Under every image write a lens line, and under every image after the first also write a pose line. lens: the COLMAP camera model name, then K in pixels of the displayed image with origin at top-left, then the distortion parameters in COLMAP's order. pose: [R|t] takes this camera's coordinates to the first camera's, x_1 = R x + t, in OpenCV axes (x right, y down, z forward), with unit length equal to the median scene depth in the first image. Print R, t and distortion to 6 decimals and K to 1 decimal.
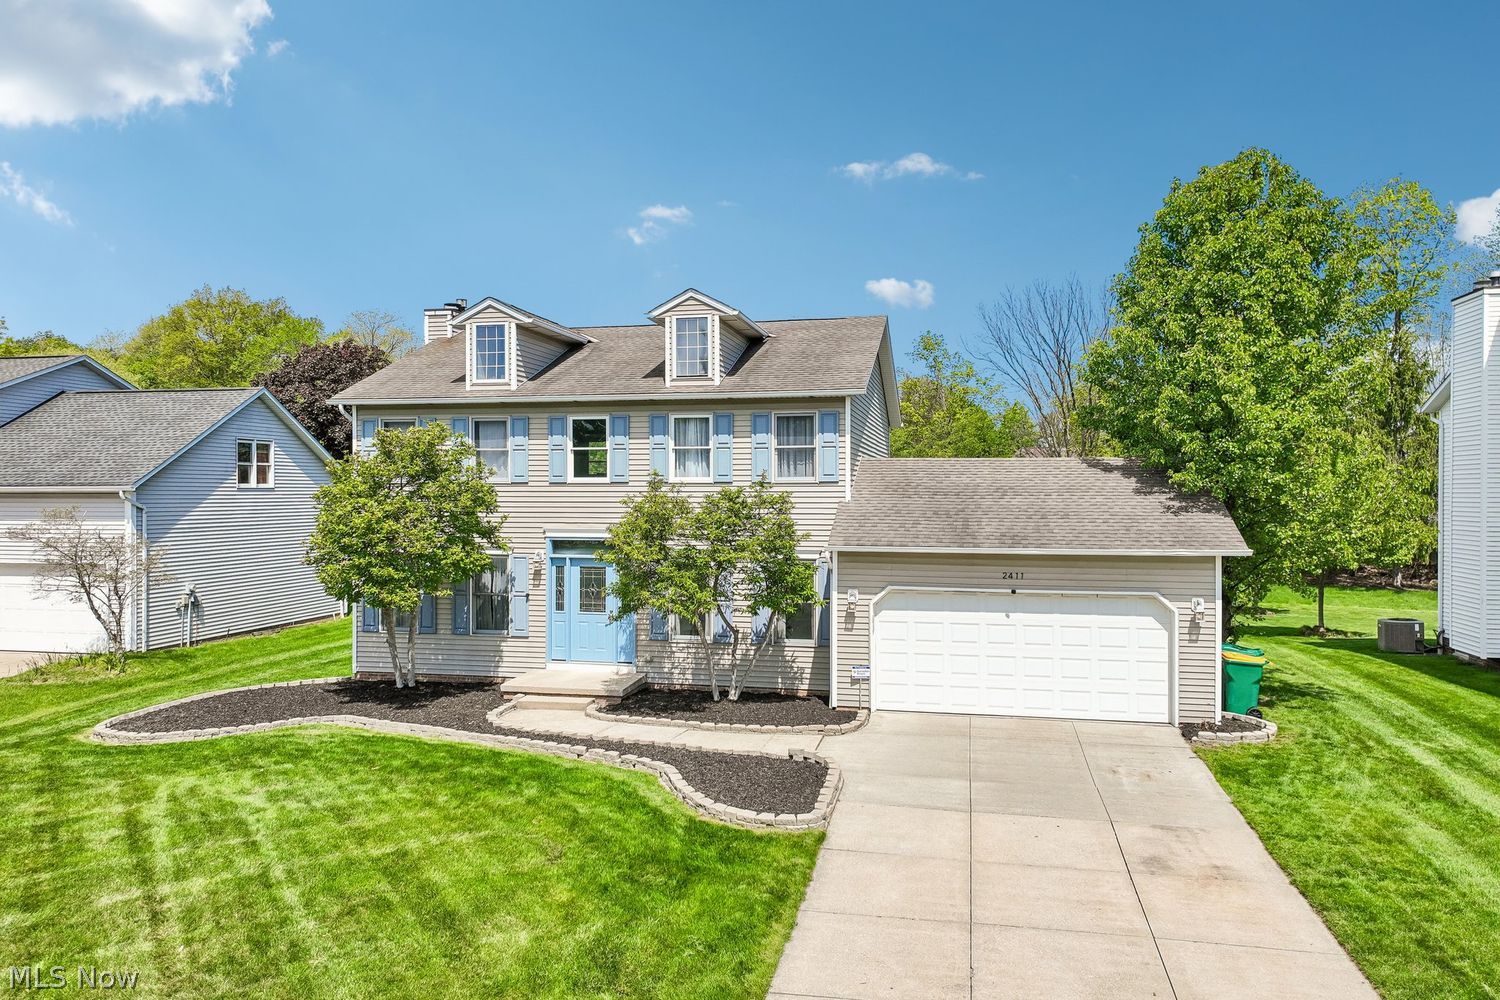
lens RADIAL K [[1059.5, 0, 746.9], [0, 1059.5, 496.0], [0, 0, 1]] dist [-0.003790, 0.024529]
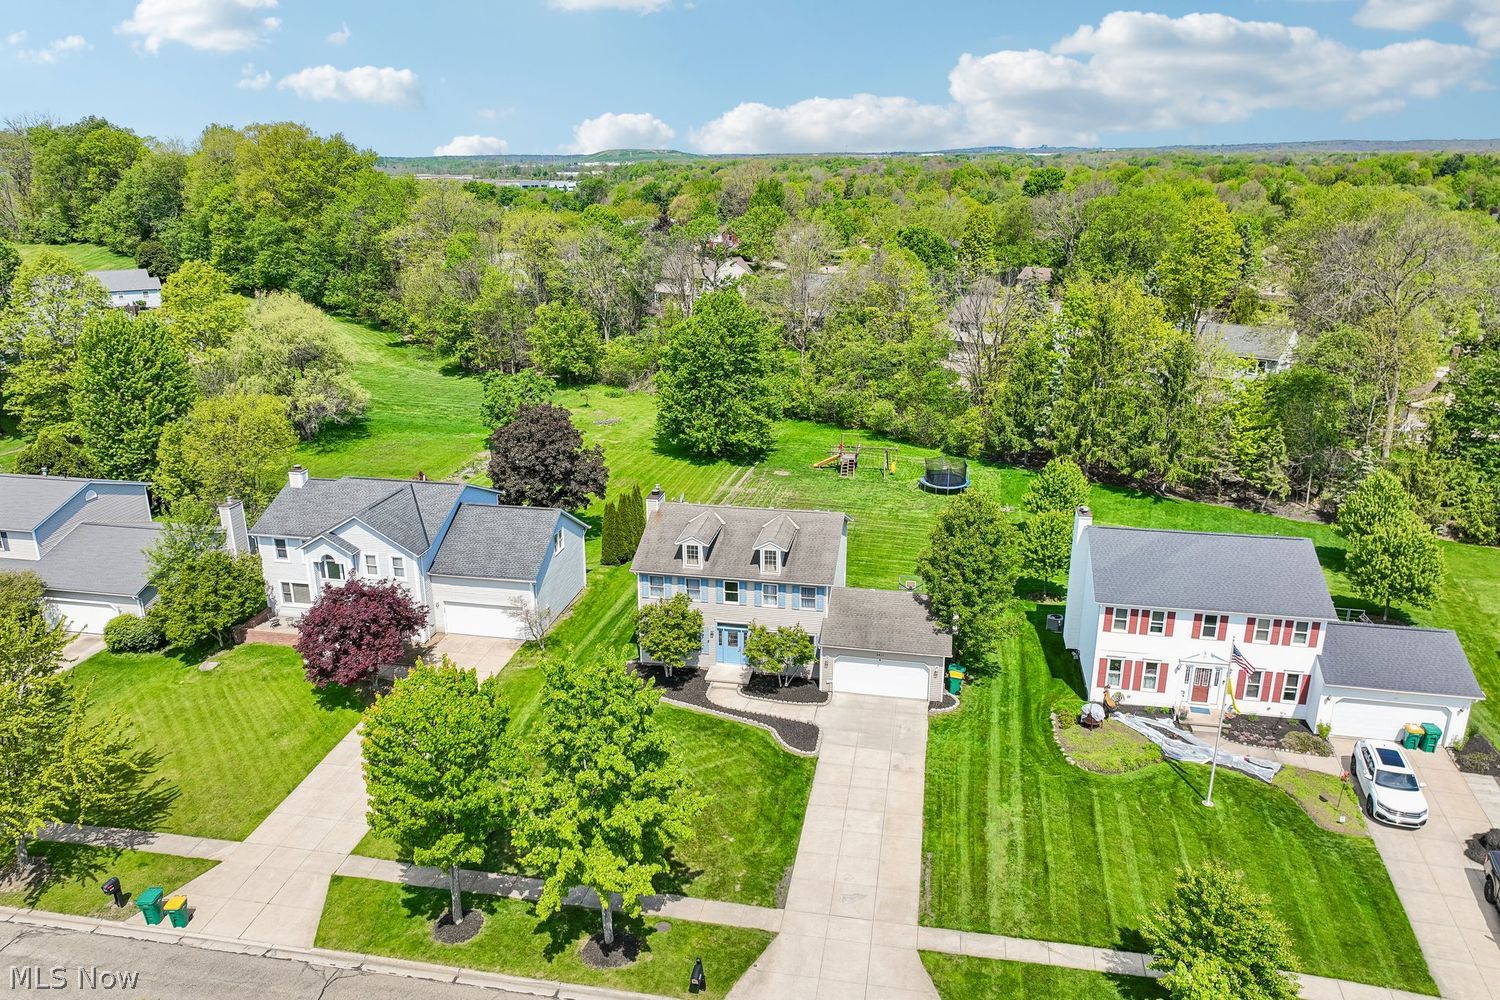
lens RADIAL K [[1059.5, 0, 746.5], [0, 1059.5, 502.7], [0, 0, 1]] dist [-0.003790, 0.024529]
pose [[0.999837, -0.005689, 0.017135, -0.180363], [0.000101, 0.950810, 0.309774, -1.269935], [-0.018055, -0.309722, 0.950656, -1.731805]]
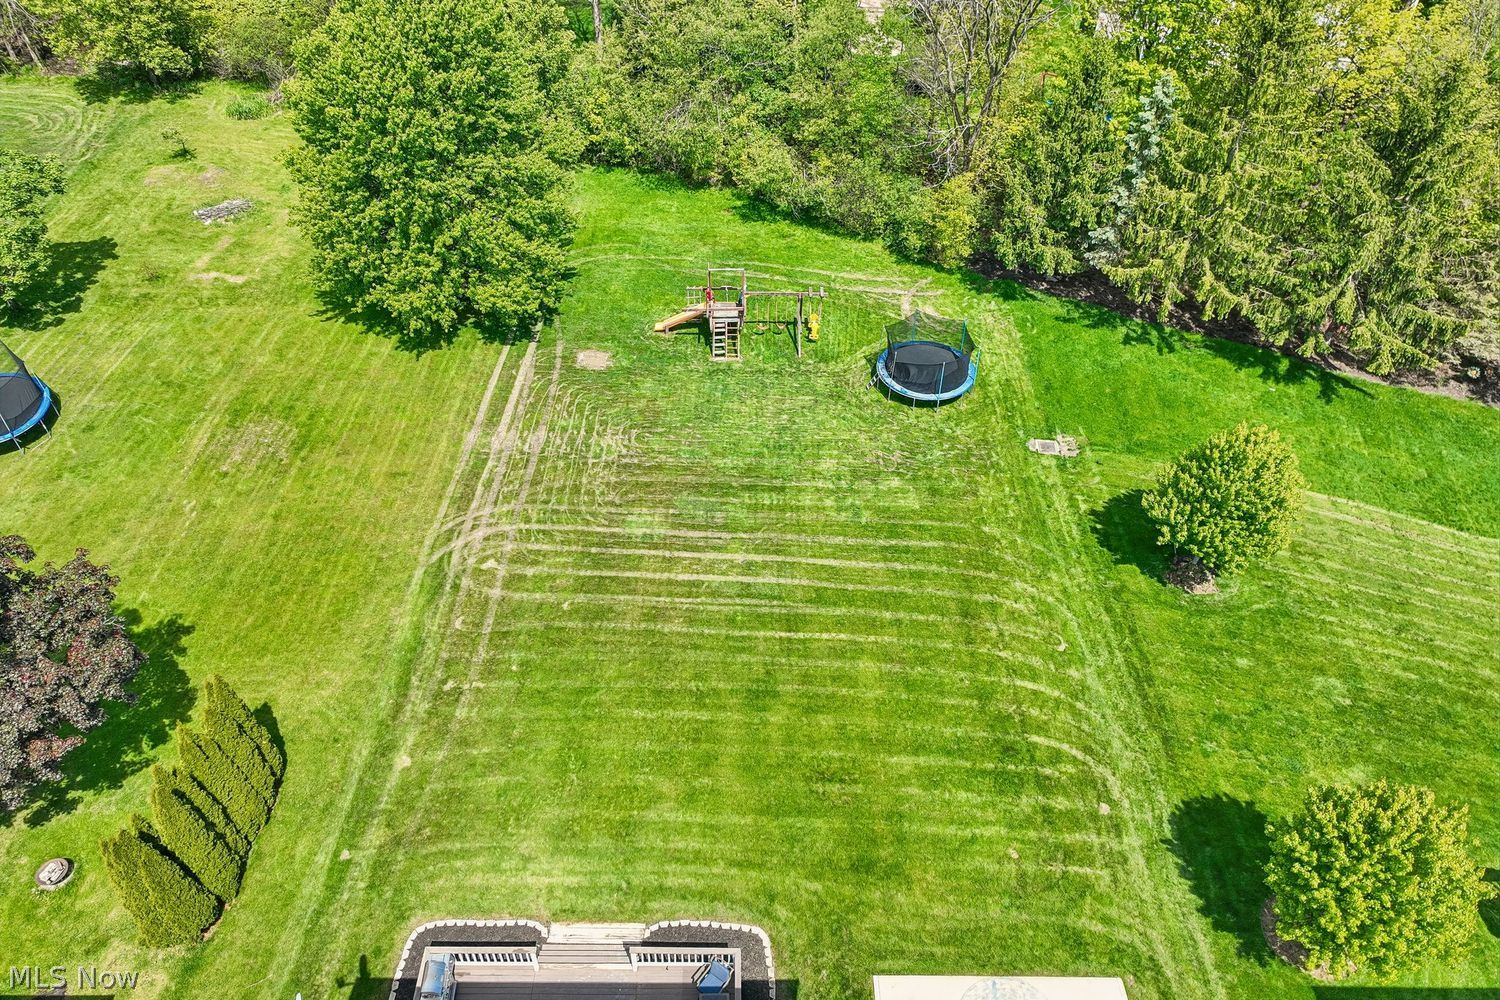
lens RADIAL K [[1059.5, 0, 745.0], [0, 1059.5, 503.5], [0, 0, 1]] dist [-0.003790, 0.024529]
pose [[0.977938, -0.132981, 0.161098, -0.008643], [-0.008905, 0.743956, 0.668169, -1.244075], [-0.208703, -0.654863, 0.726359, 1.229947]]
